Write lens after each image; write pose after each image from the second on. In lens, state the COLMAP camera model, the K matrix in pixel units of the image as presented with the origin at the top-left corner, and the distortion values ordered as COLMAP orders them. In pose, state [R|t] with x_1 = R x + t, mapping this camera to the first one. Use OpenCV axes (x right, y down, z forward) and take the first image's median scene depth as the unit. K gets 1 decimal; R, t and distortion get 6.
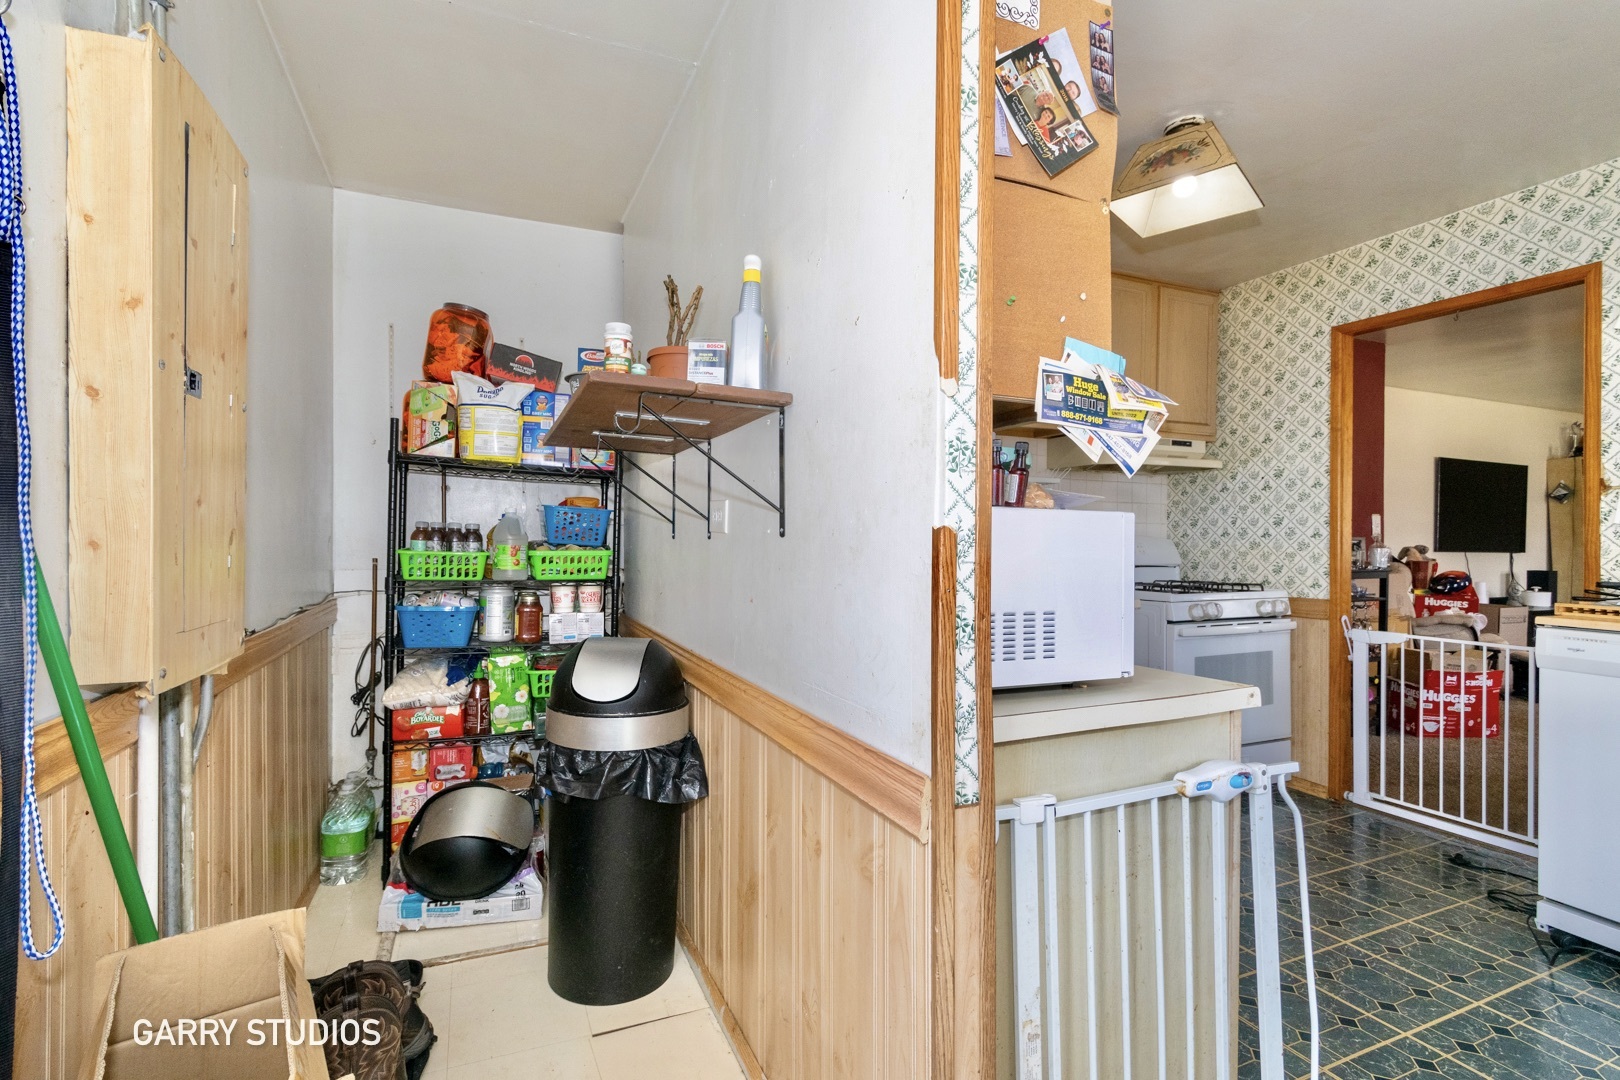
lens RADIAL K [[741.4, 0, 791.8], [0, 741.4, 543.7], [0, 0, 1]] dist [0.001591, -0.001595]
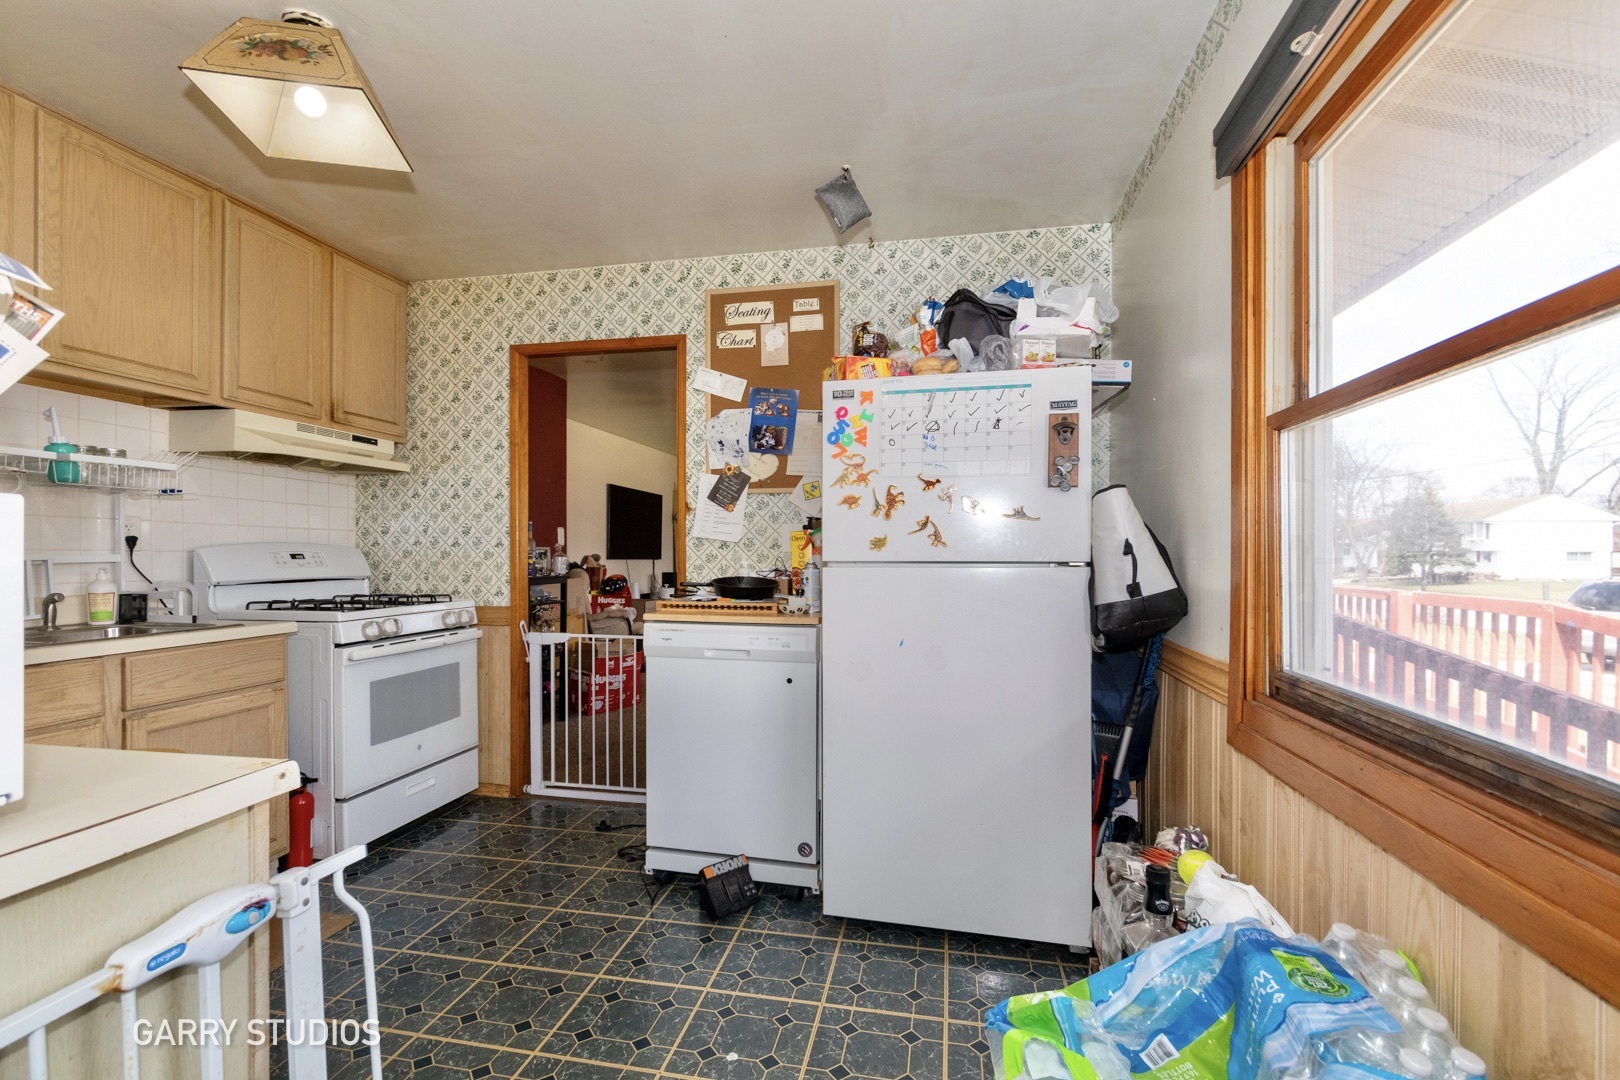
lens RADIAL K [[710.8, 0, 809.6], [0, 710.8, 562.9], [0, 0, 1]] dist [0.002598, -0.000338]
pose [[0.562533, -0.013212, 0.826669, 0.129877], [0.001900, 0.999890, 0.014688, 0.000019], [-0.826773, -0.006692, 0.562496, 0.085243]]
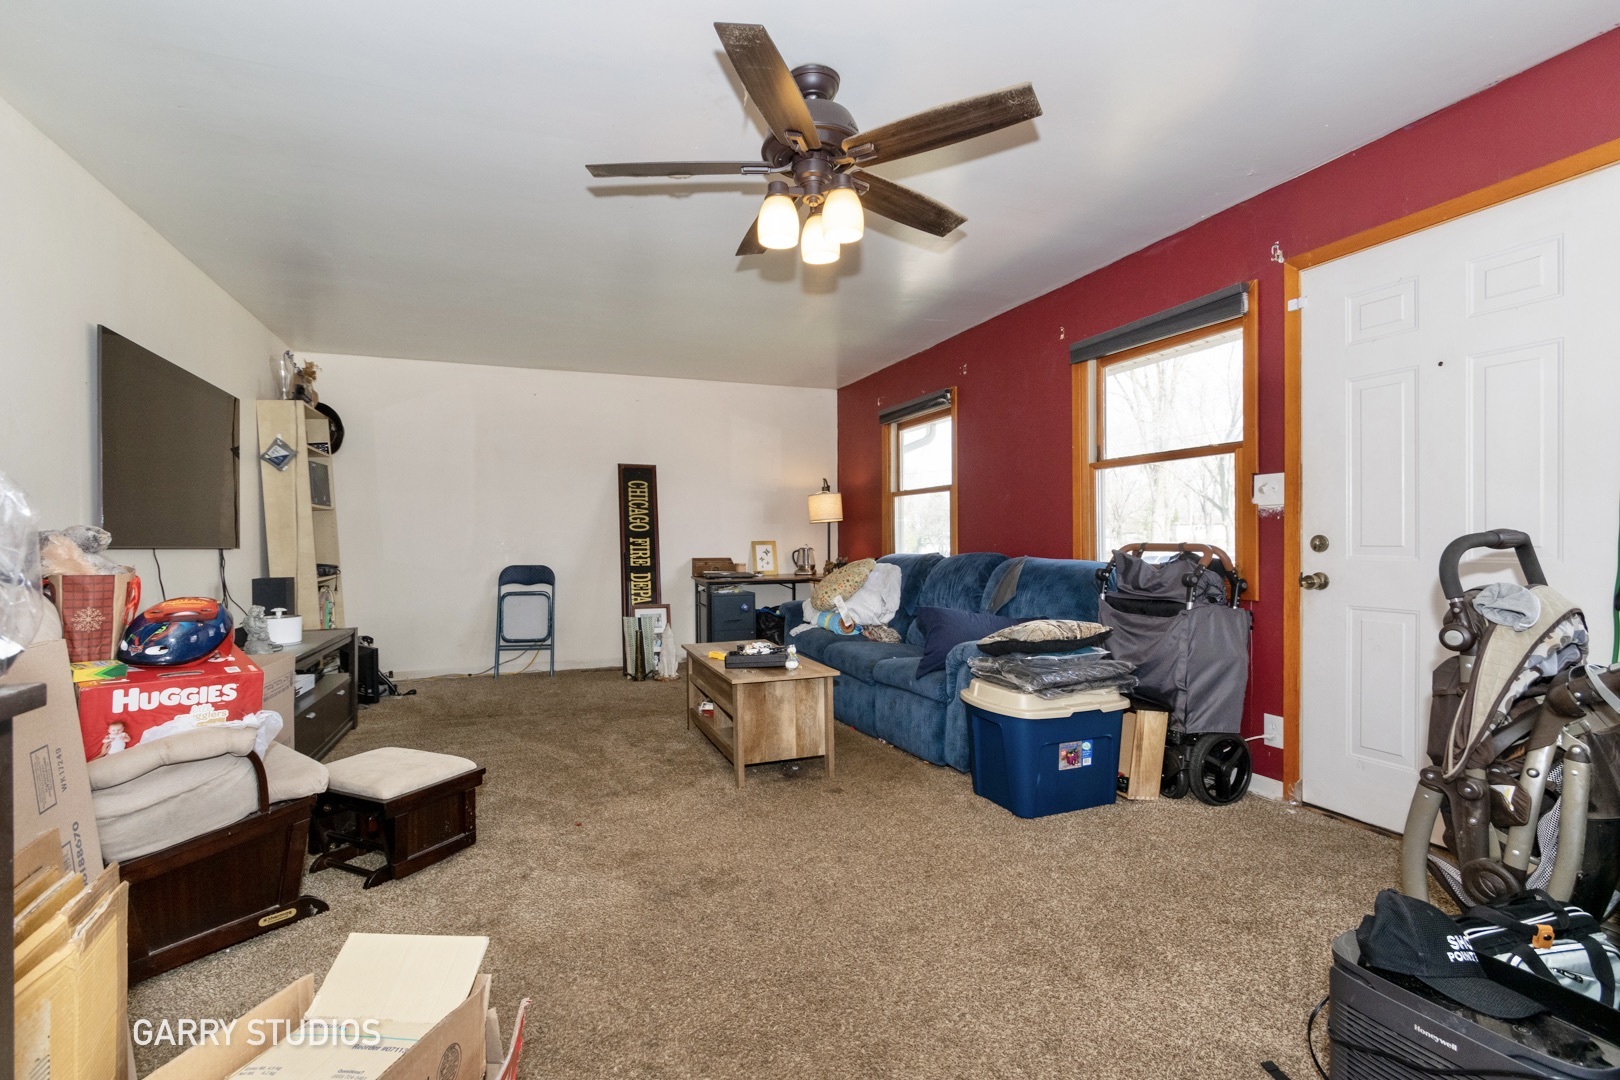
lens RADIAL K [[734.4, 0, 779.6], [0, 734.4, 553.4], [0, 0, 1]] dist [0.001084, -0.000918]
pose [[0.053526, -0.013384, 0.998477, 0.871168], [-0.000875, 0.999909, 0.013450, 0.016941], [-0.998566, -0.001594, 0.053510, 1.091235]]
